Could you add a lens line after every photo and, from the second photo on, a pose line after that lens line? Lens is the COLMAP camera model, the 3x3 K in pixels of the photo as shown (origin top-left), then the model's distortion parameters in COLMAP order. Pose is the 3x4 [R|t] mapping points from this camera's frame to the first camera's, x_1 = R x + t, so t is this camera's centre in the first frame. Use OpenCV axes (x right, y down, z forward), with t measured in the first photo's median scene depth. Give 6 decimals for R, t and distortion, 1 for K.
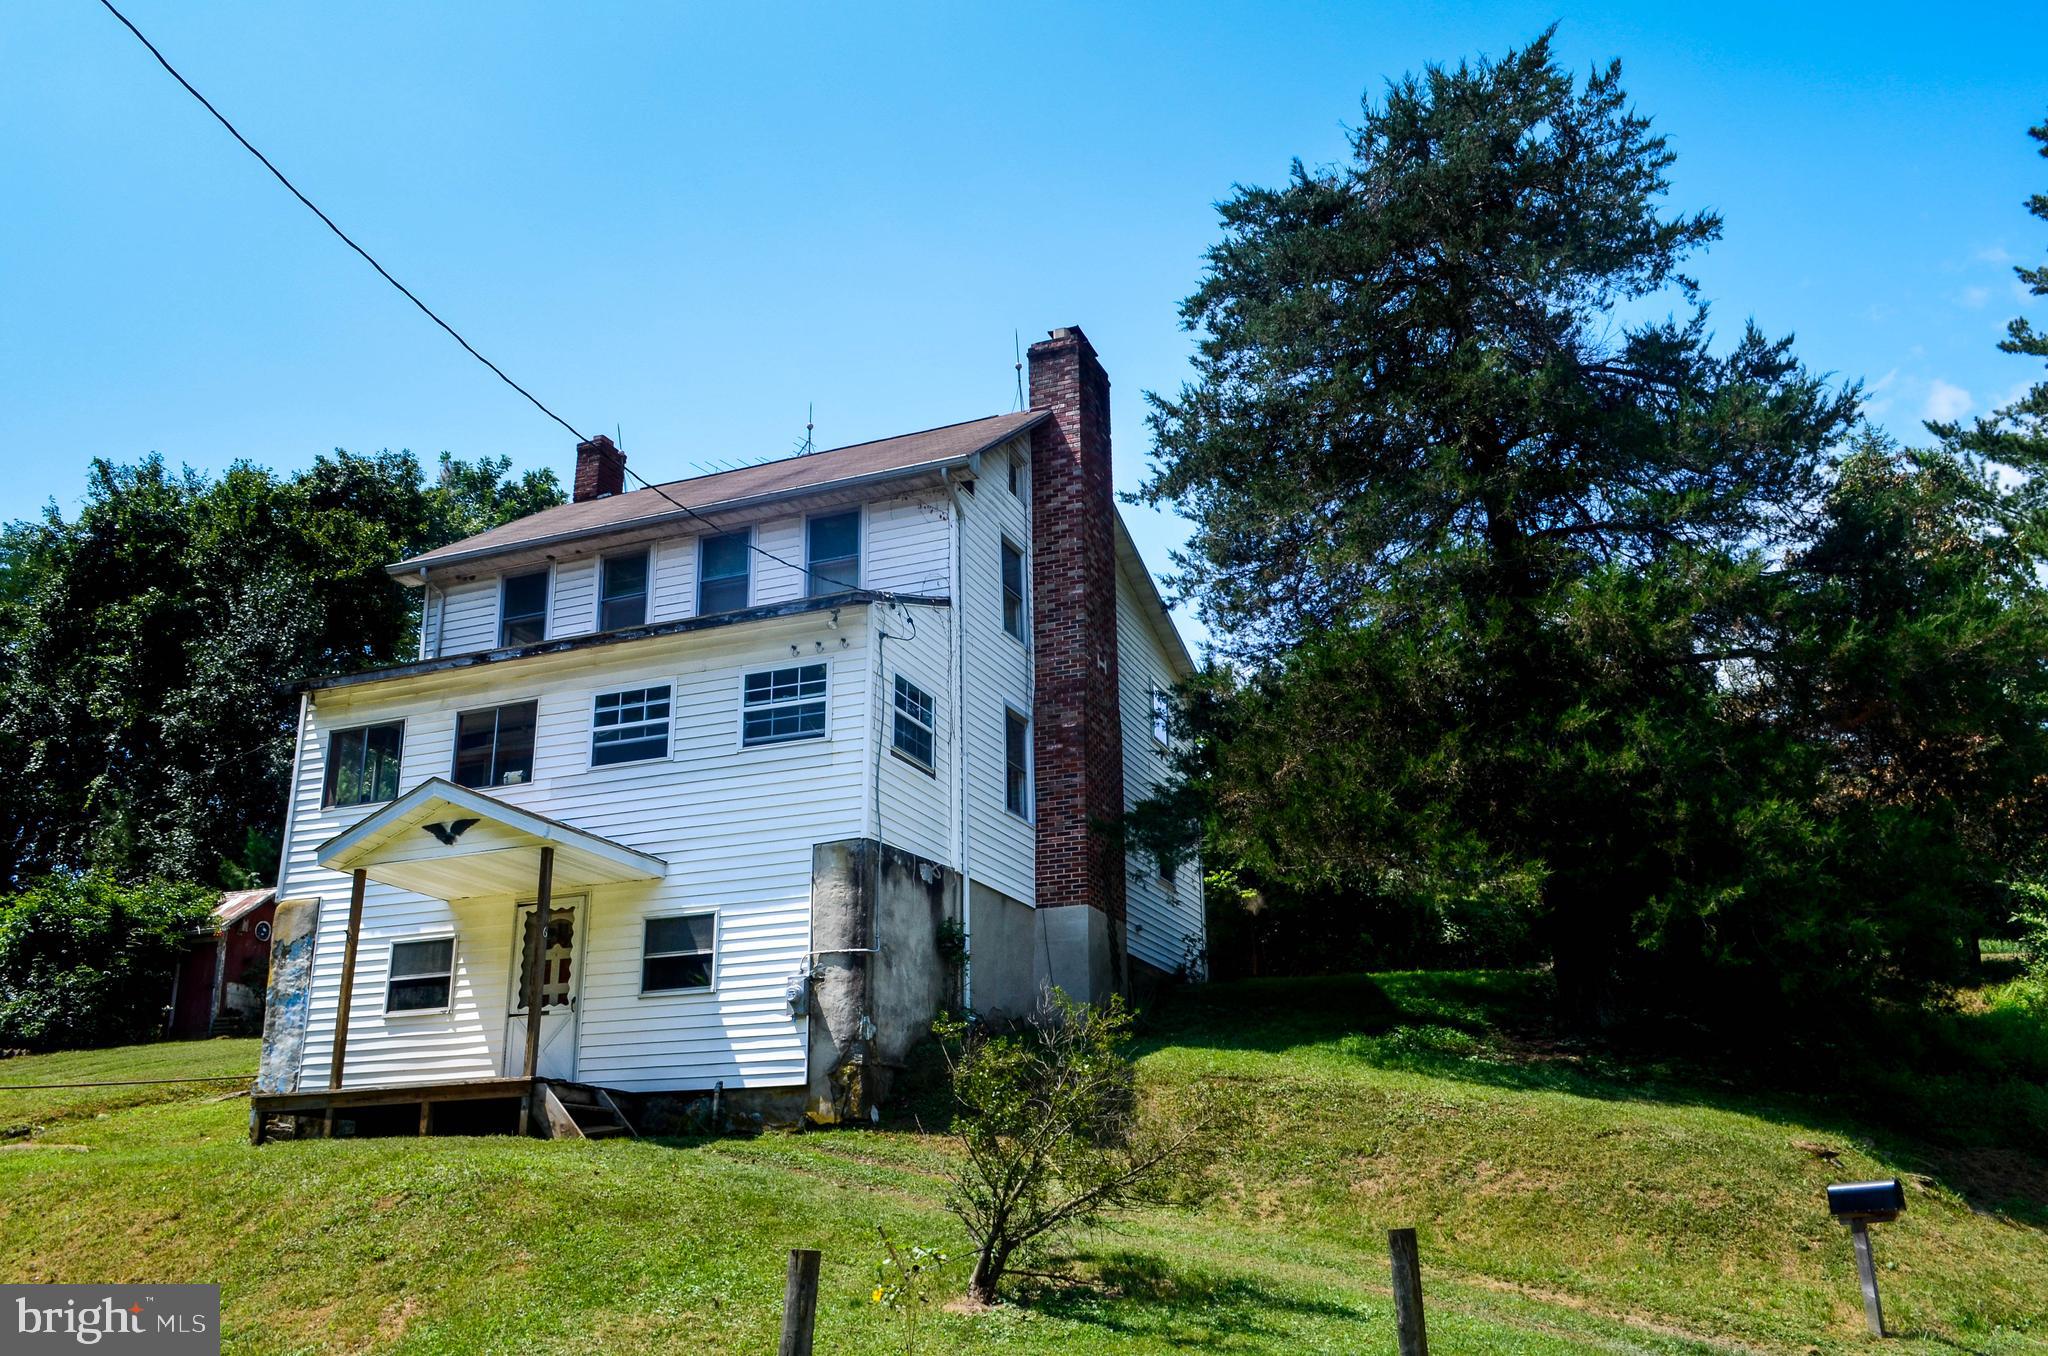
lens RADIAL K [[1763.4, 0, 1024.7], [0, 1763.4, 683.7], [0, 0, 1]] dist [-0.011074, 0.007749]
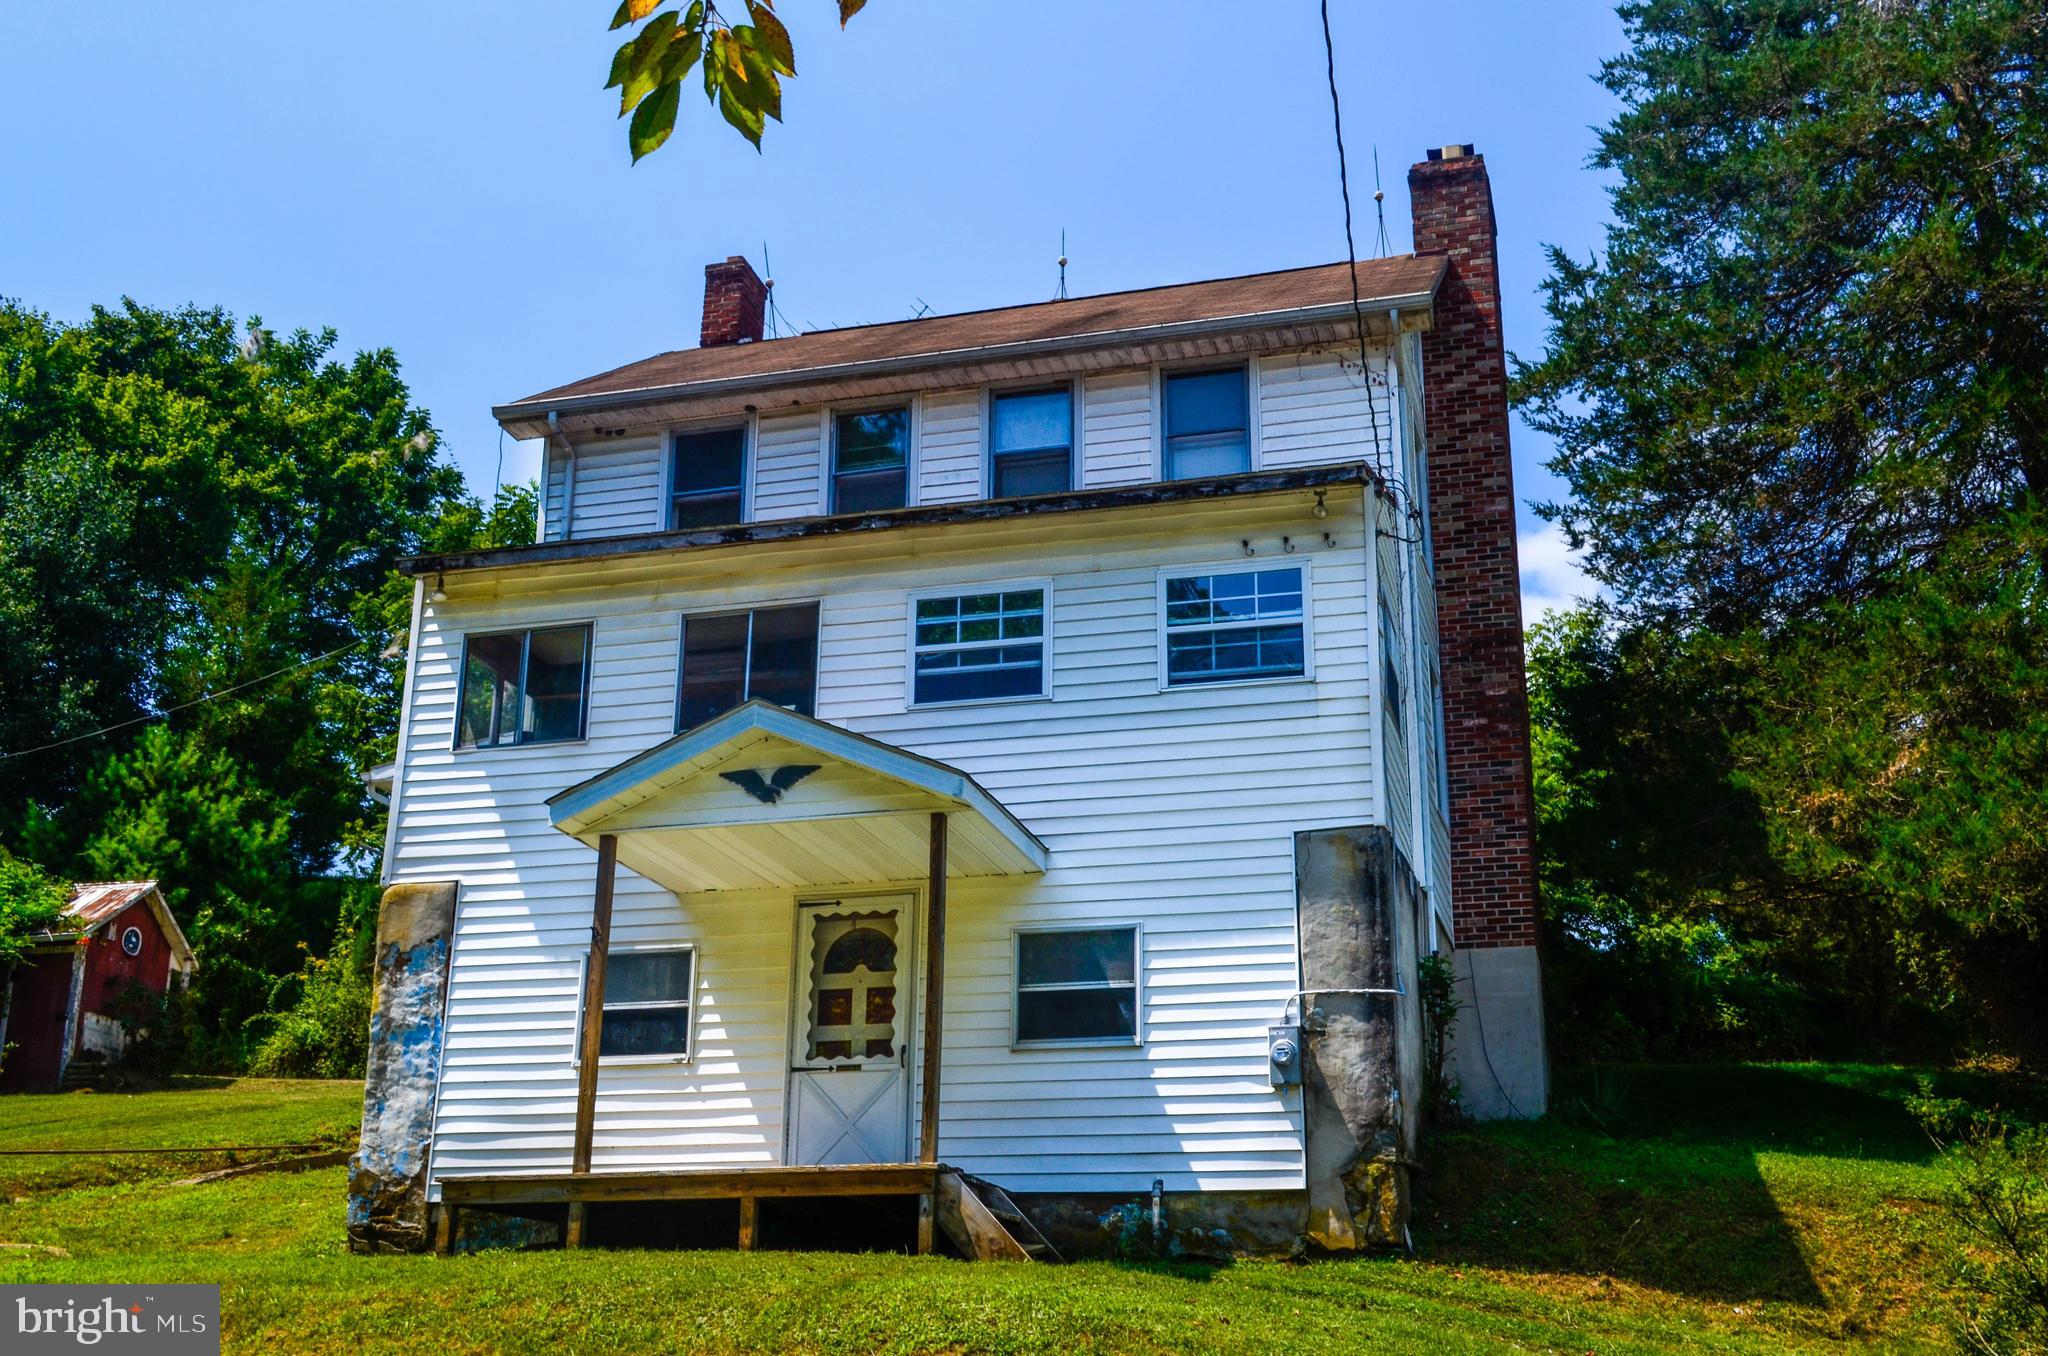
lens RADIAL K [[2188.2, 0, 1022.4], [0, 2188.2, 674.2], [0, 0, 1]] dist [-0.013184, 0.000000]
pose [[0.993220, 0.057868, 0.100826, -0.280045], [-0.056599, 0.998278, -0.015406, 0.044845], [-0.101544, 0.009594, 0.994785, 0.161697]]
